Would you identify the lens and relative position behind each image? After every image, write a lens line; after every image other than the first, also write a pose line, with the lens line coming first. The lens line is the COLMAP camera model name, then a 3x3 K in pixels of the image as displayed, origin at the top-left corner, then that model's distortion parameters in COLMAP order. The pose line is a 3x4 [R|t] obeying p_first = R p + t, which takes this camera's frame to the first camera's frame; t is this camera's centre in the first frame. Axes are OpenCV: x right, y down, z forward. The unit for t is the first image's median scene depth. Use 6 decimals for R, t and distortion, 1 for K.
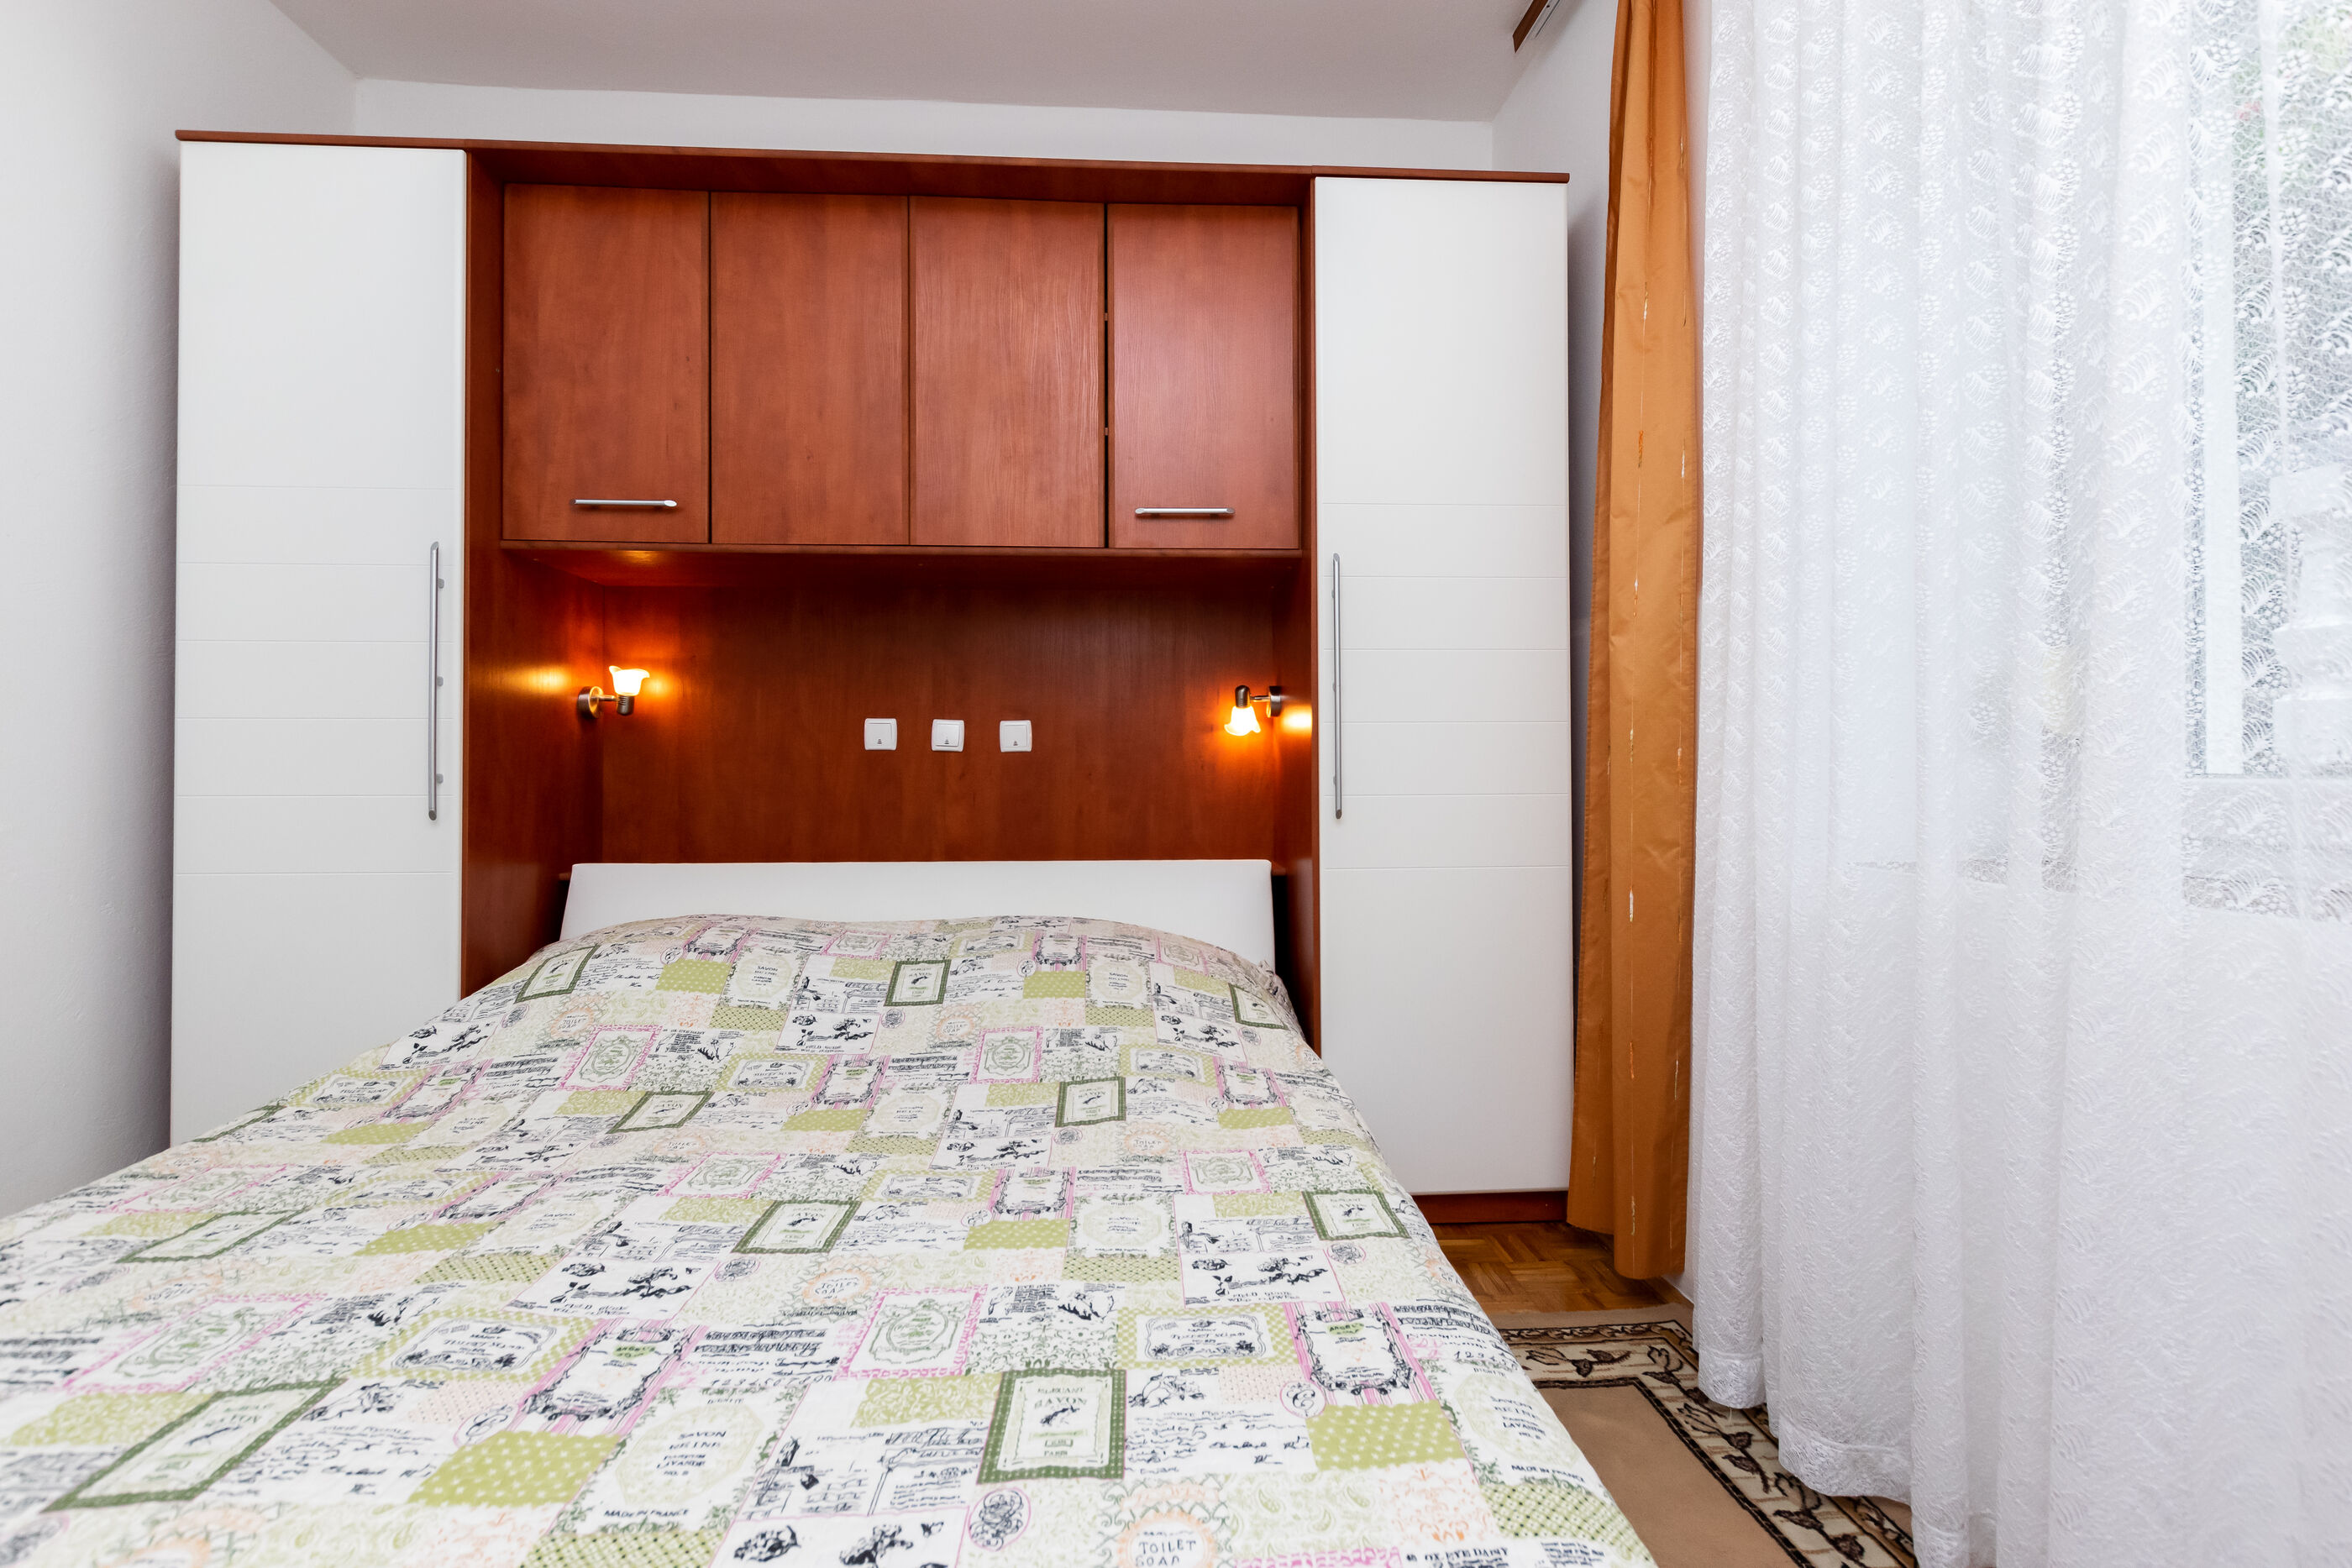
lens RADIAL K [[1016.1, 0, 1196.0], [0, 1016.1, 756.6], [0, 0, 1]] dist [0.003047, -0.000388]
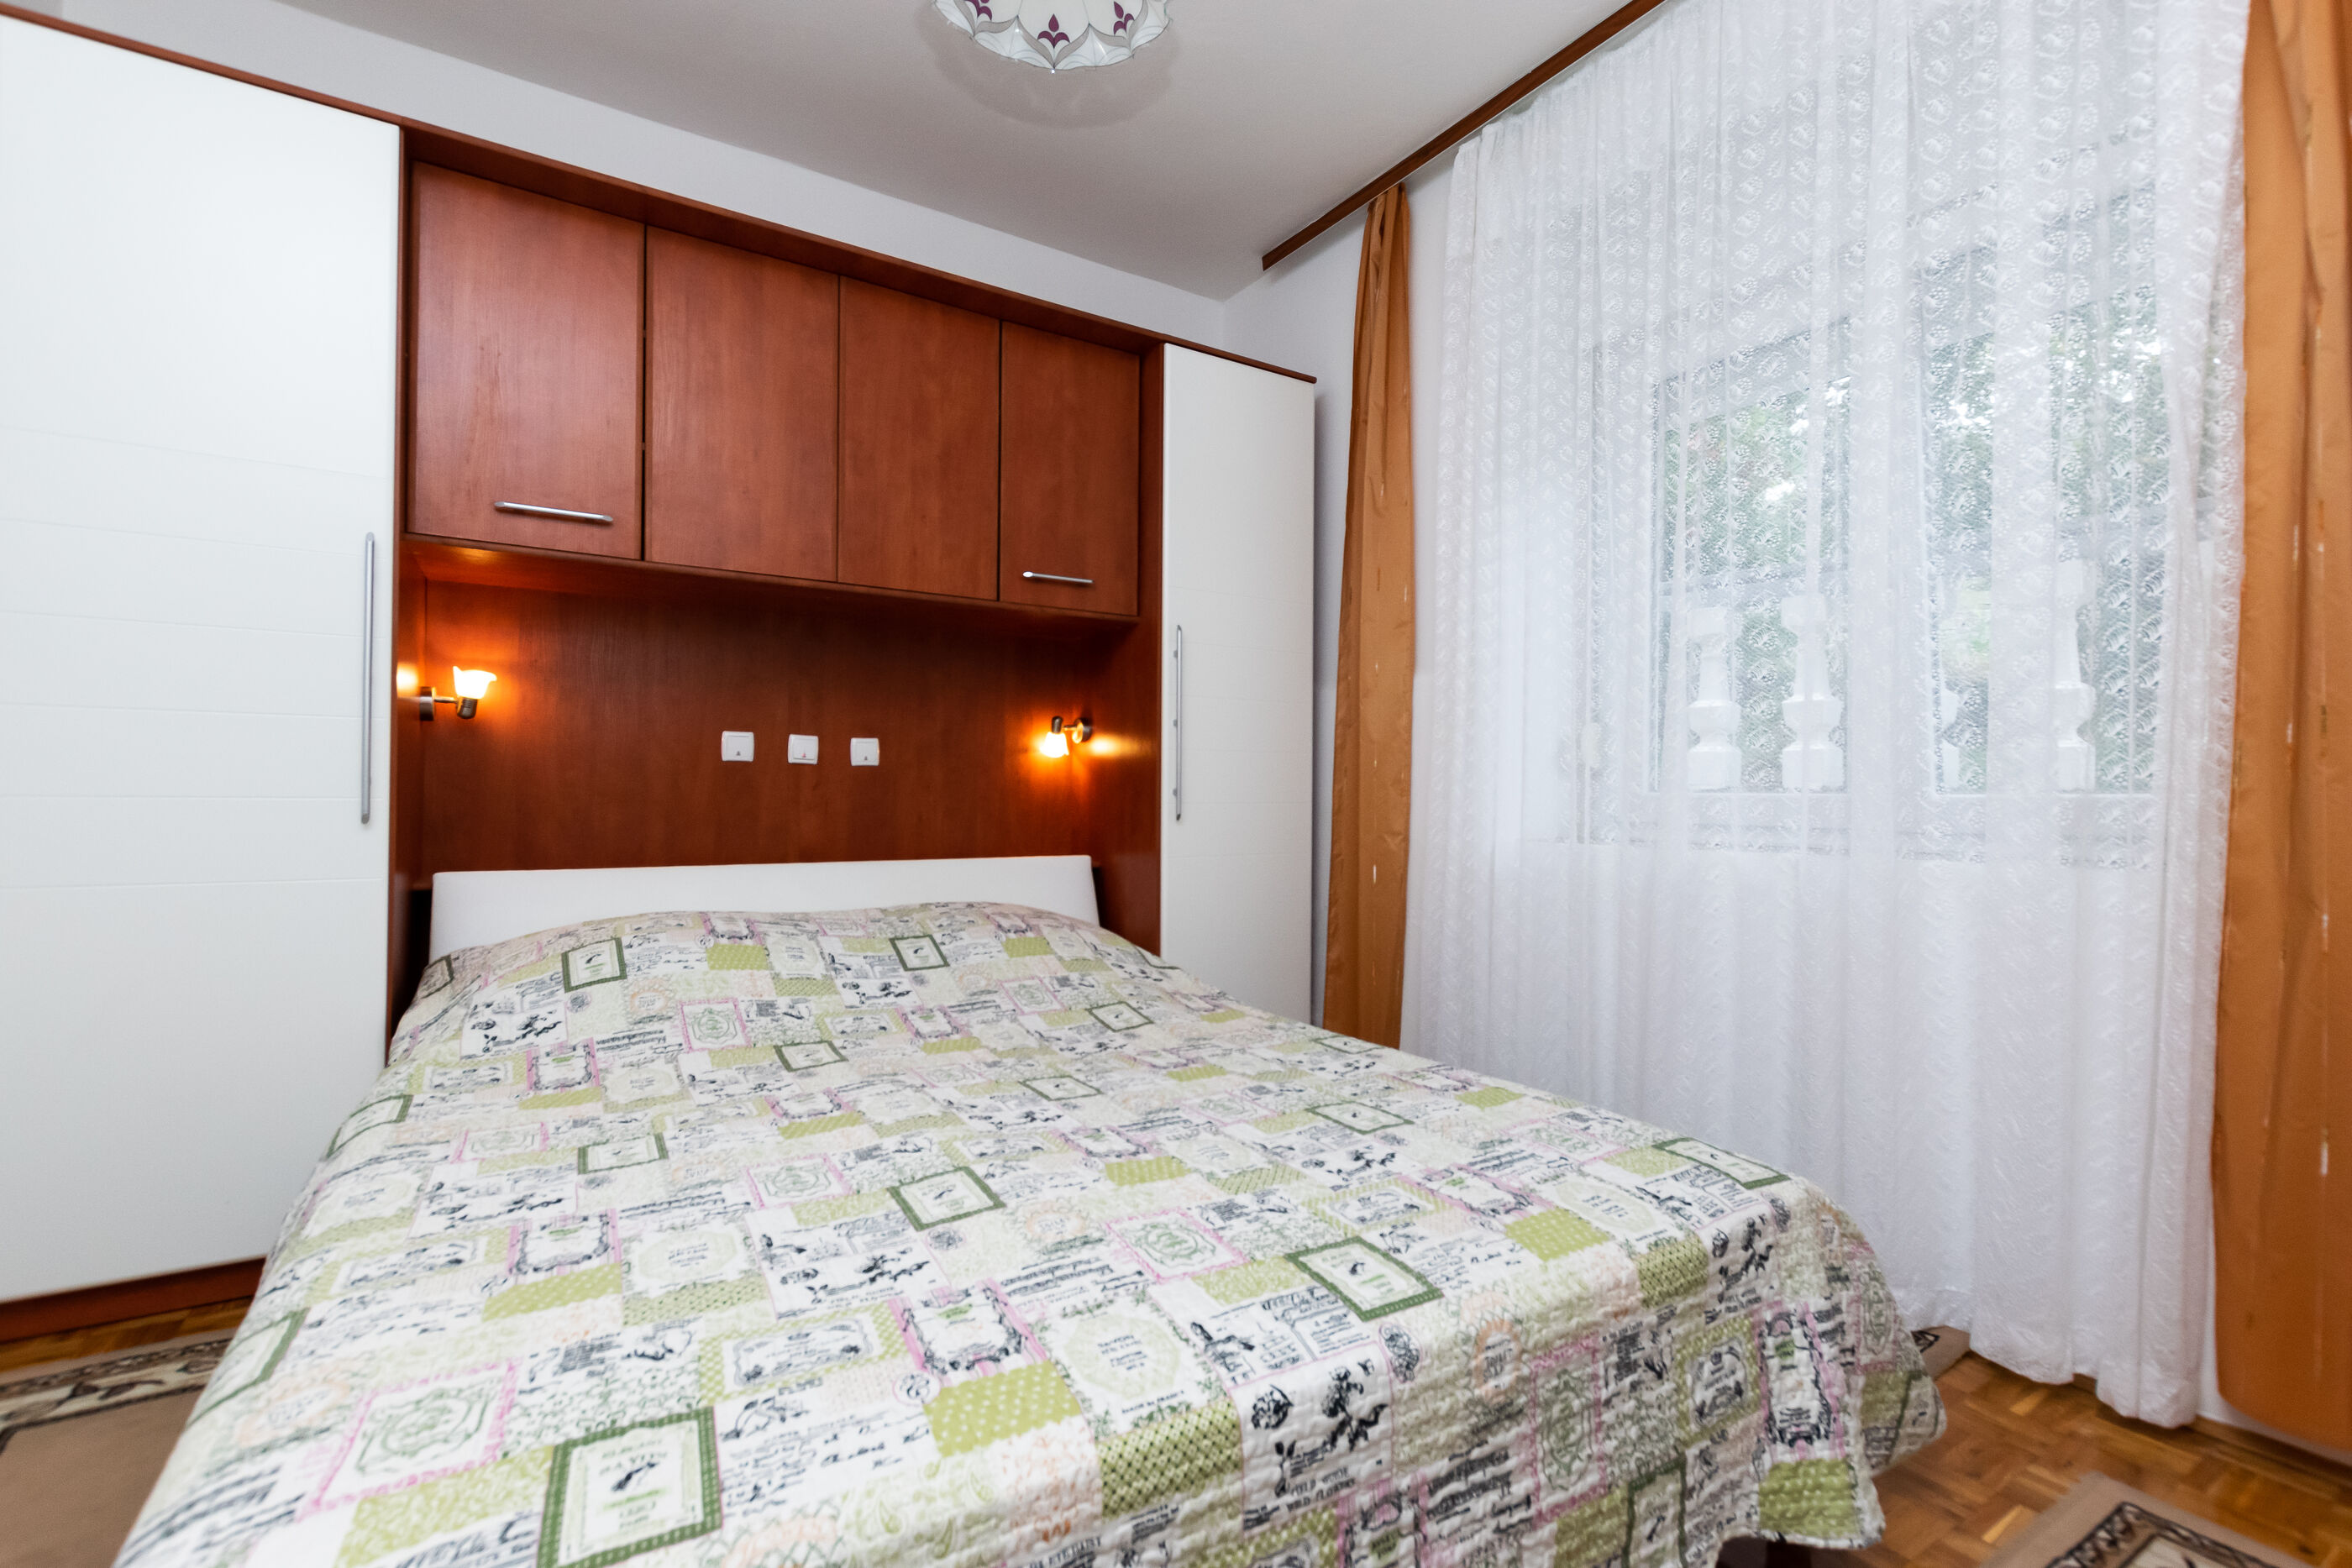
lens RADIAL K [[1050.4, 0, 1143.5], [0, 1050.4, 786.6], [0, 0, 1]] dist [-0.004271, -0.000504]
pose [[0.877951, 0.013136, 0.478570, -0.541190], [-0.015779, 0.999874, 0.001503, 0.013654], [-0.478490, -0.008871, 0.878048, -0.200900]]
